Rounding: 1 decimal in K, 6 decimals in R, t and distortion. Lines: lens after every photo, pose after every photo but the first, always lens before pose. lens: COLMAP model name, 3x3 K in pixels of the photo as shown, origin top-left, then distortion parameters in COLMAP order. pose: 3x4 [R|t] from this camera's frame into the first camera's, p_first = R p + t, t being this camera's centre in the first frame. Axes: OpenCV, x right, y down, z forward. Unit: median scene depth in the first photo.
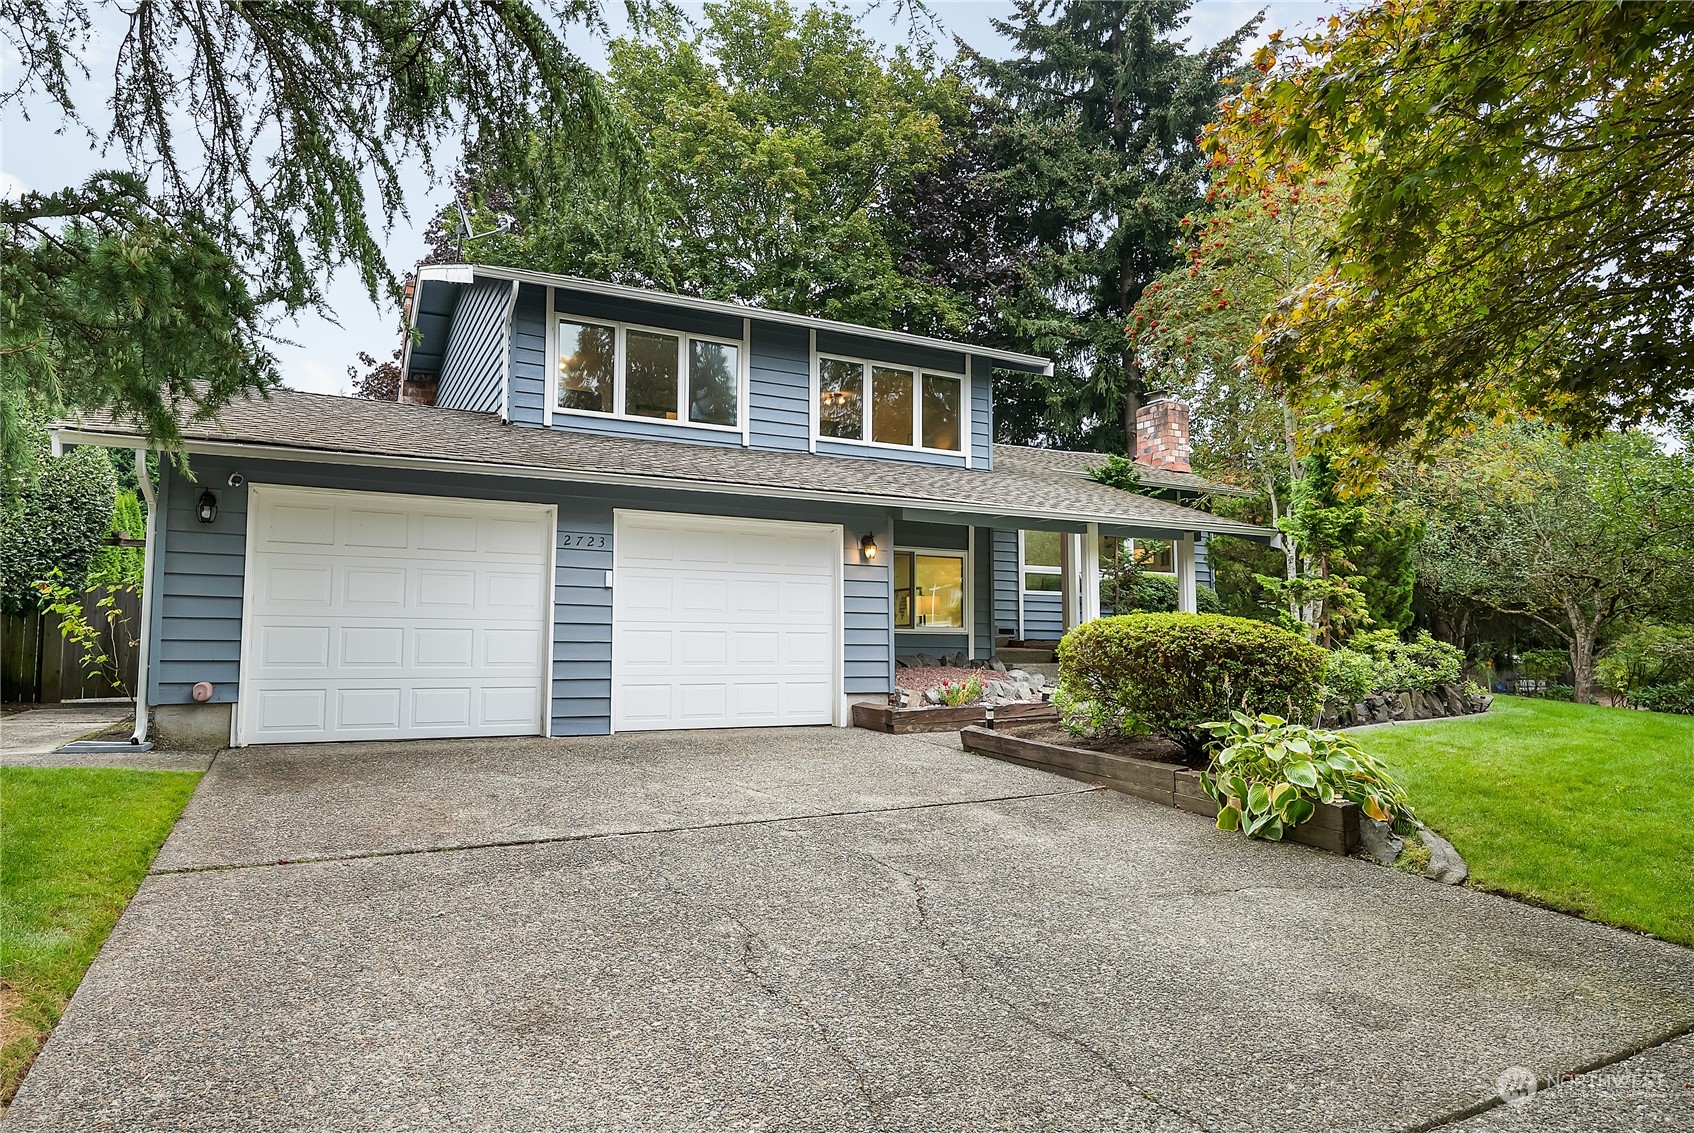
lens RADIAL K [[988.1, 0, 846.9], [0, 988.1, 599.7], [0, 0, 1]] dist [0.015748, -0.003369]
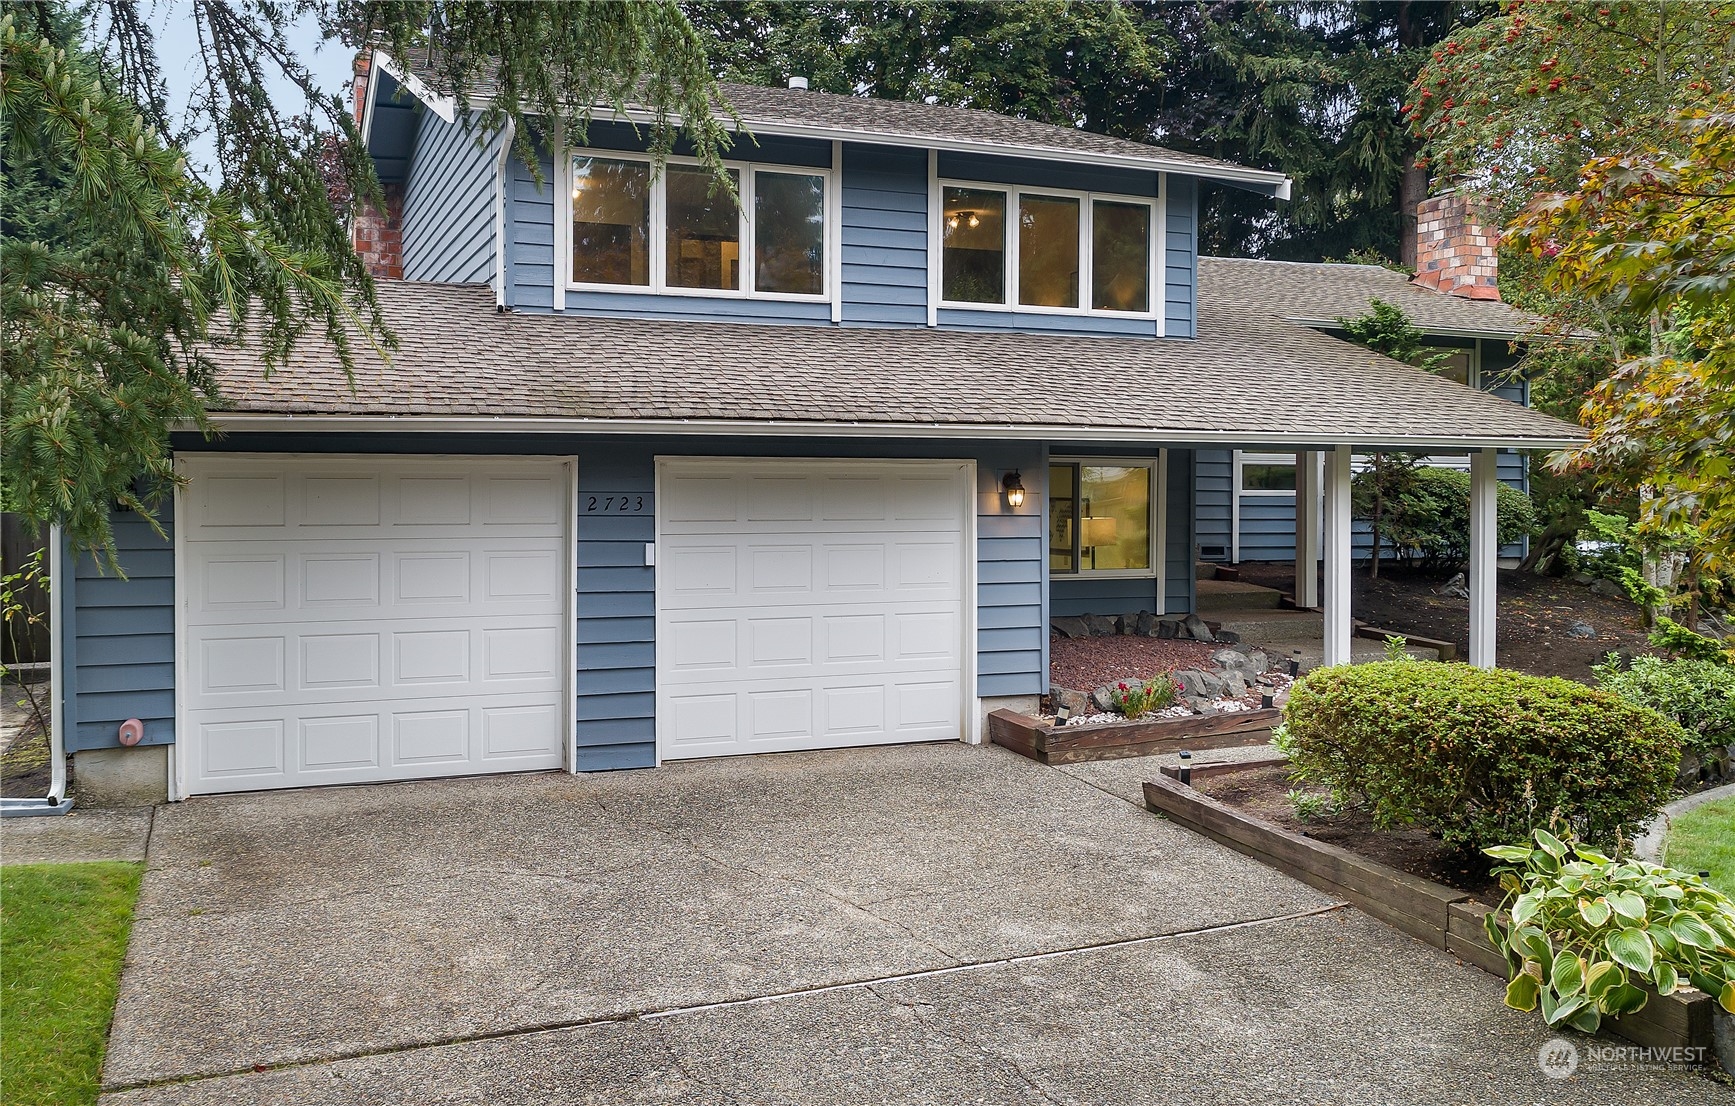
lens RADIAL K [[1428.6, 0, 851.9], [0, 1428.6, 553.9], [0, 0, 1]] dist [-0.010797, 0.019497]
pose [[0.996092, 0.003550, -0.088251, -0.002464], [0.004722, 0.995623, 0.093344, -0.106619], [0.088196, -0.093396, 0.991715, -0.015014]]
